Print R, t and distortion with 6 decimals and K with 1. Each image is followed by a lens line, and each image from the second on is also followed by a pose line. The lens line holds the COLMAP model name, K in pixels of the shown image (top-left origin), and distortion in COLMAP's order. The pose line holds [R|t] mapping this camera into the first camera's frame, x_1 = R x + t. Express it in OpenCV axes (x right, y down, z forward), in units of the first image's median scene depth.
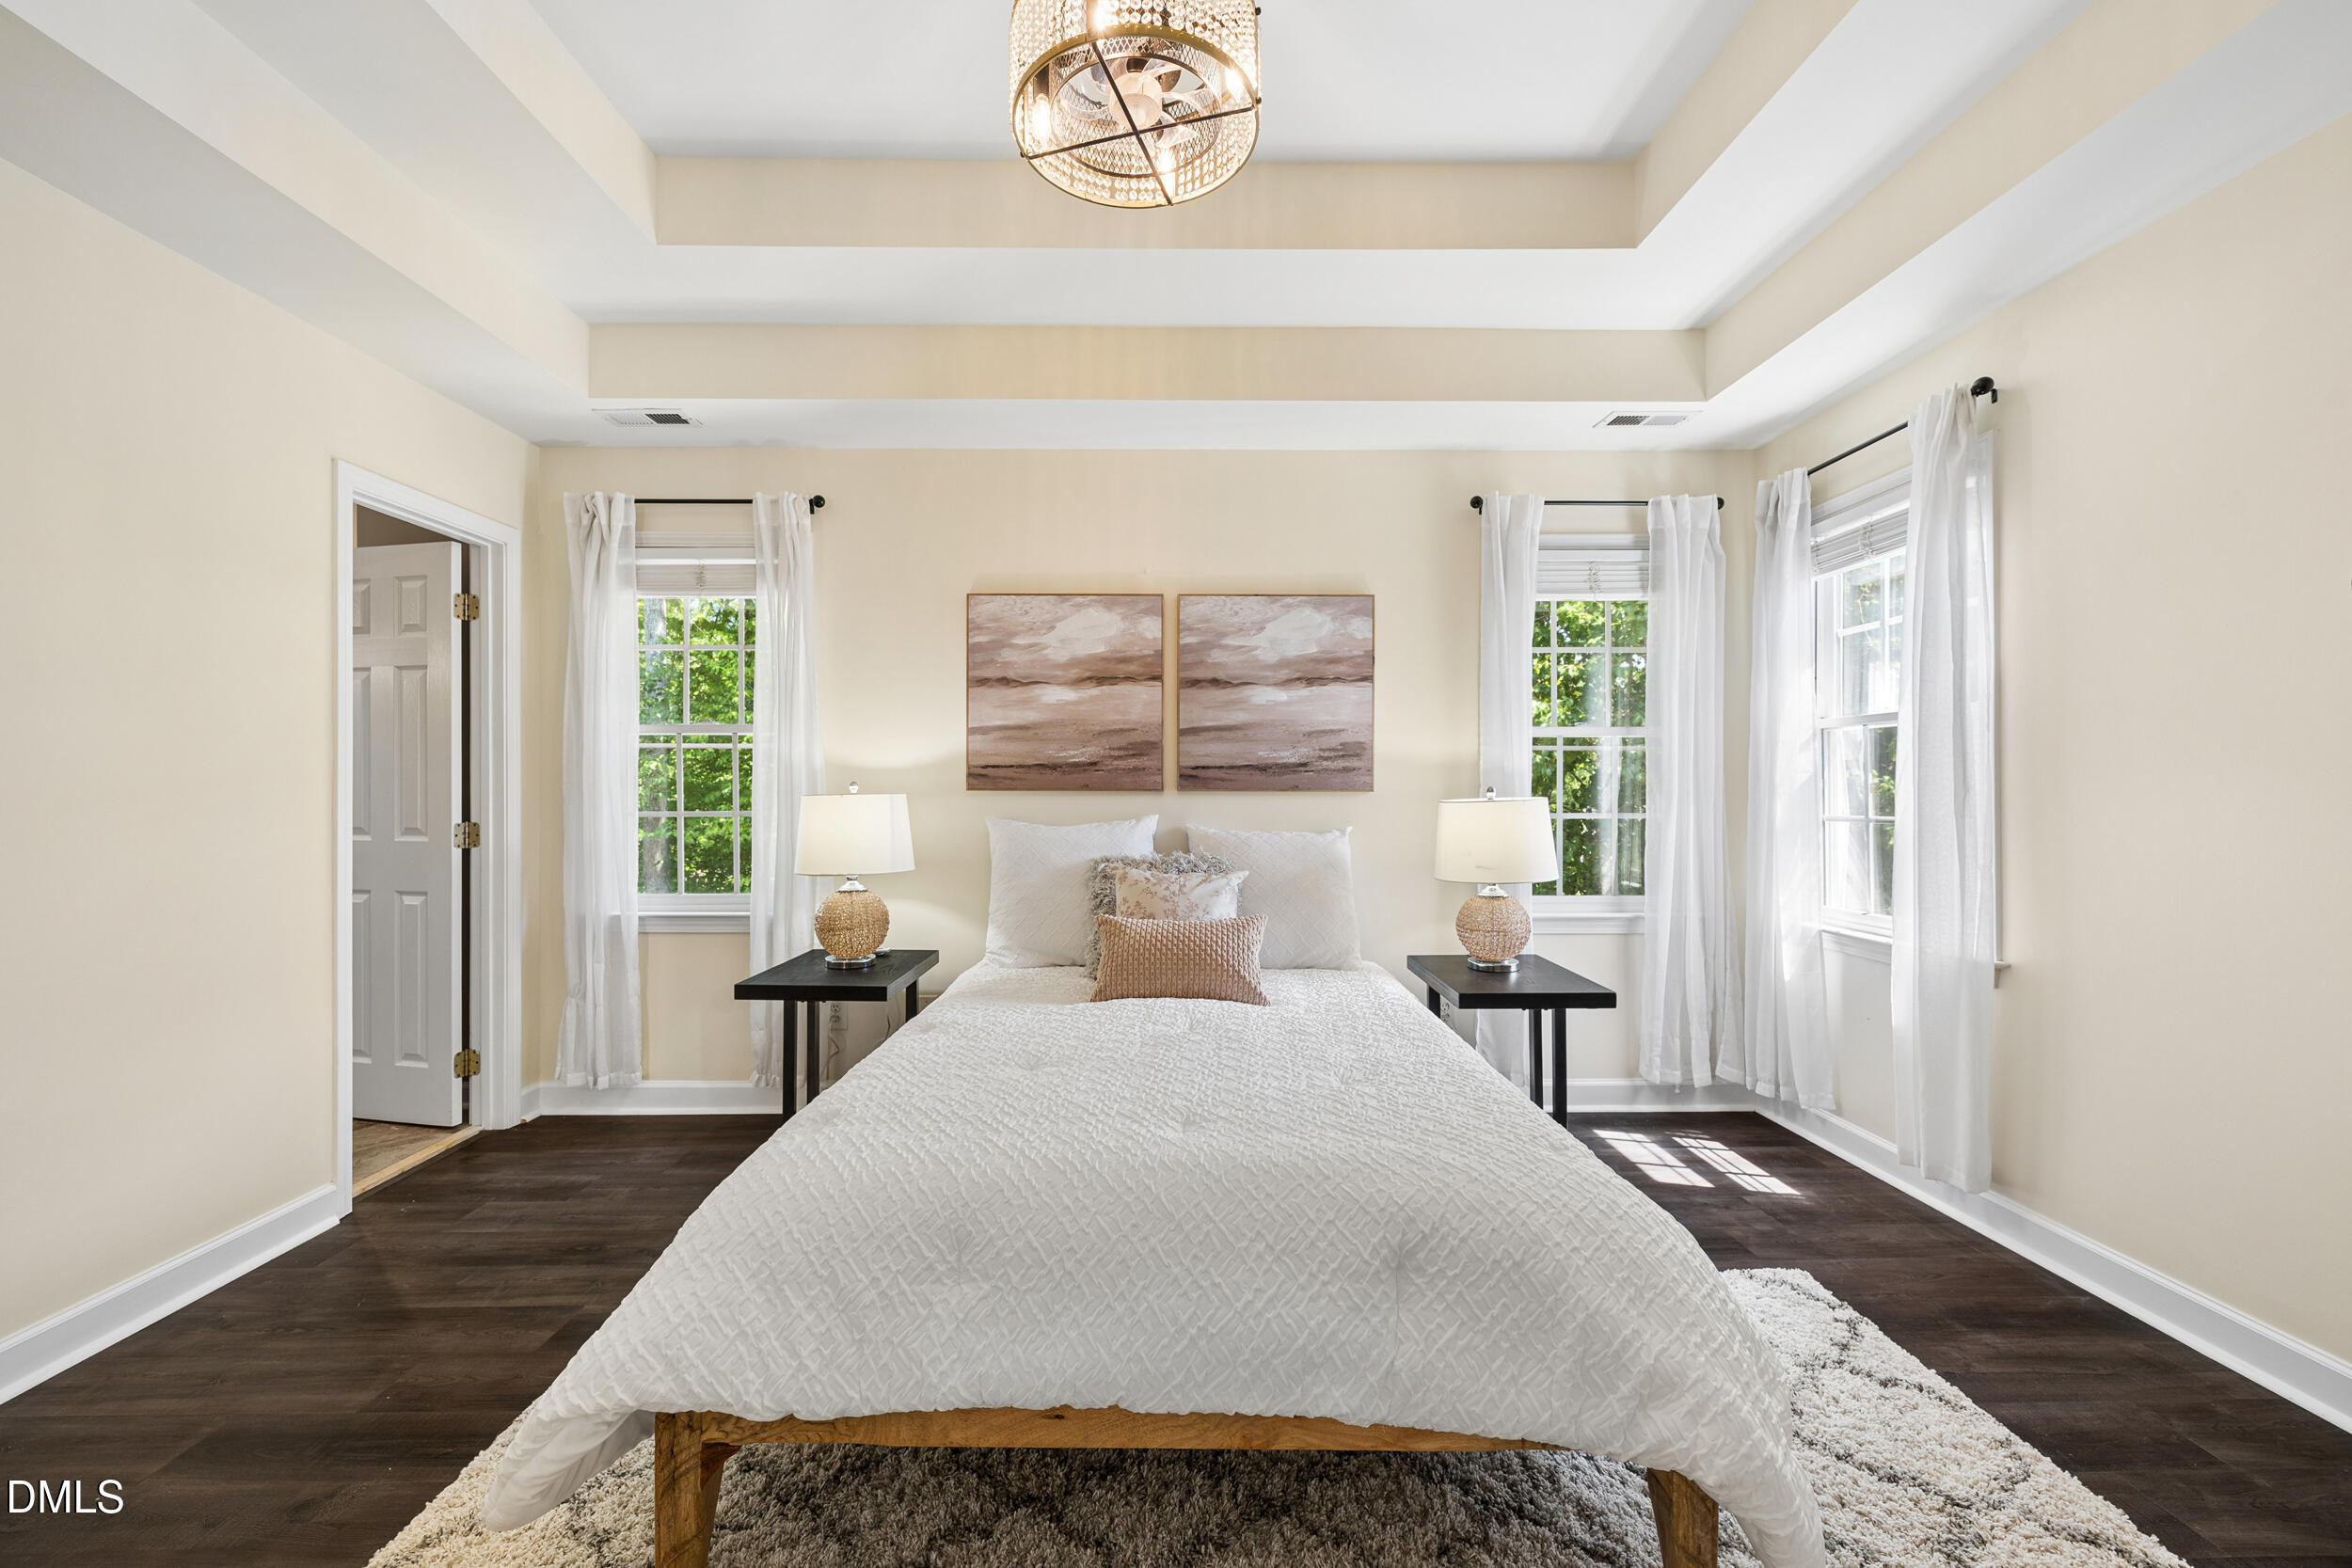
lens RADIAL K [[926.0, 0, 1174.3], [0, 926.0, 777.3], [0, 0, 1]] dist [0.000405, -0.000318]
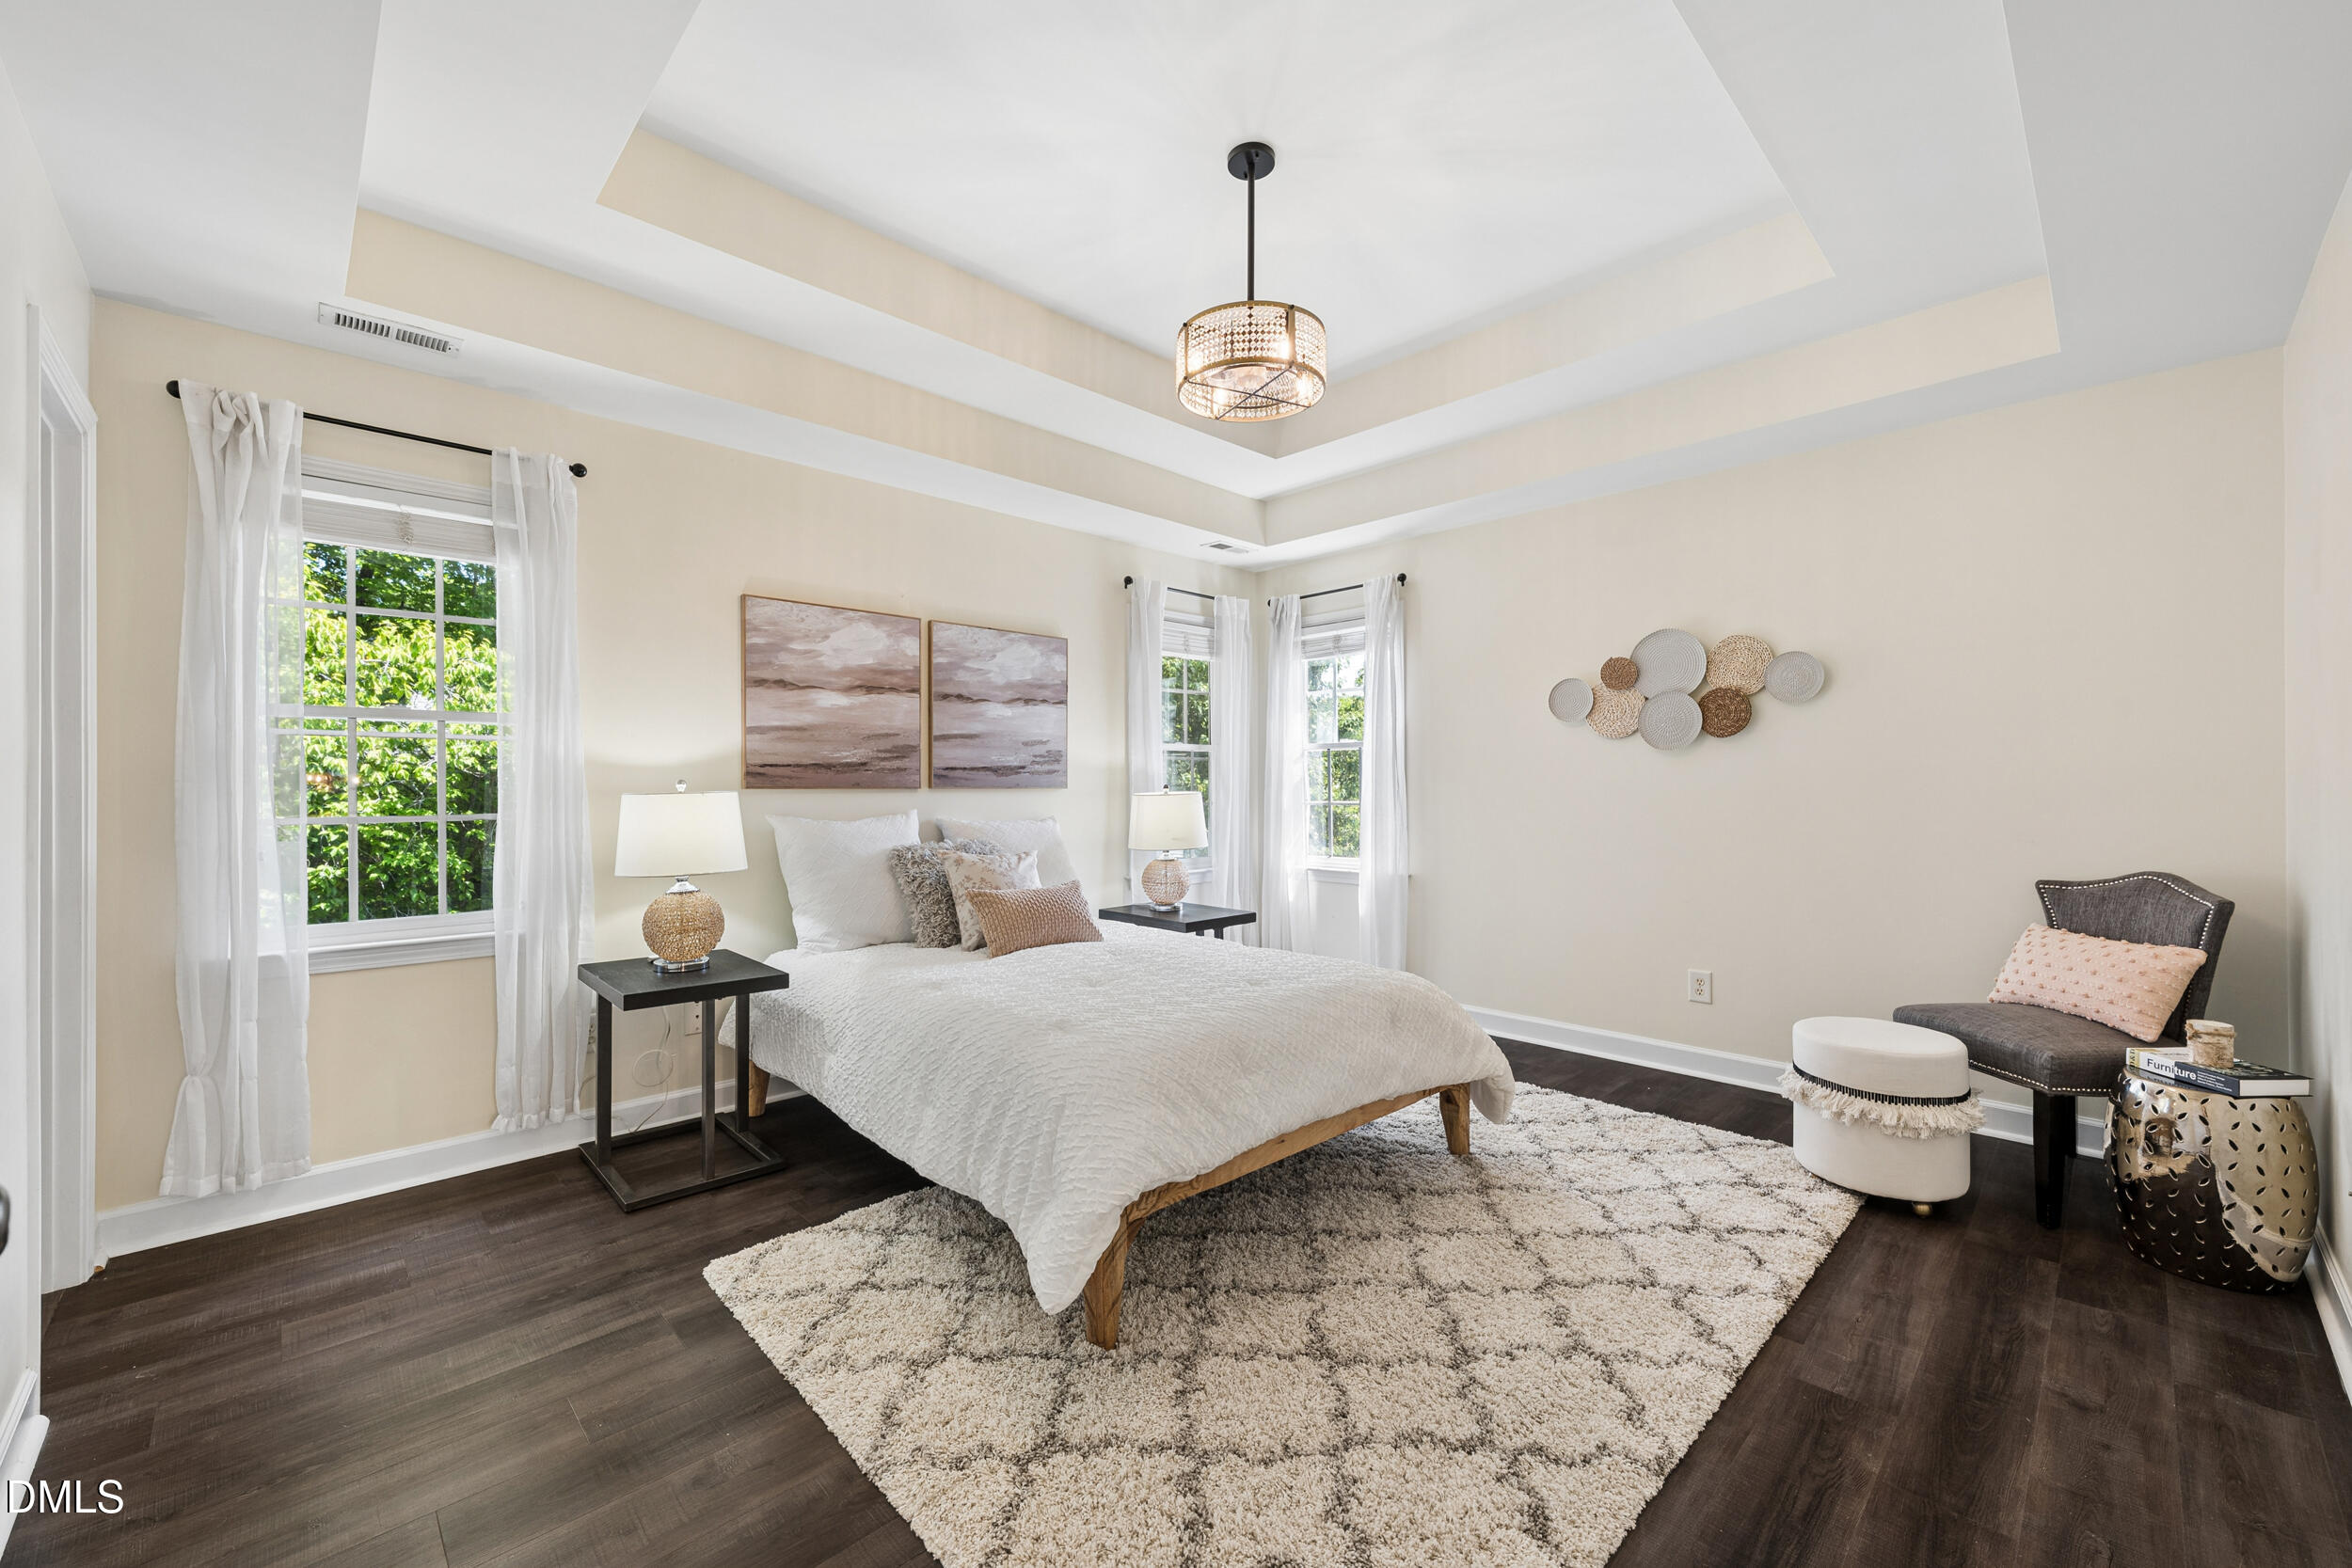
lens RADIAL K [[926.0, 0, 1174.3], [0, 926.0, 777.3], [0, 0, 1]] dist [0.000405, -0.000318]
pose [[0.723703, 0.004486, 0.690097, -0.580673], [-0.004266, 0.999989, -0.002026, 0.001443], [-0.690098, -0.001477, 0.723714, -0.054257]]
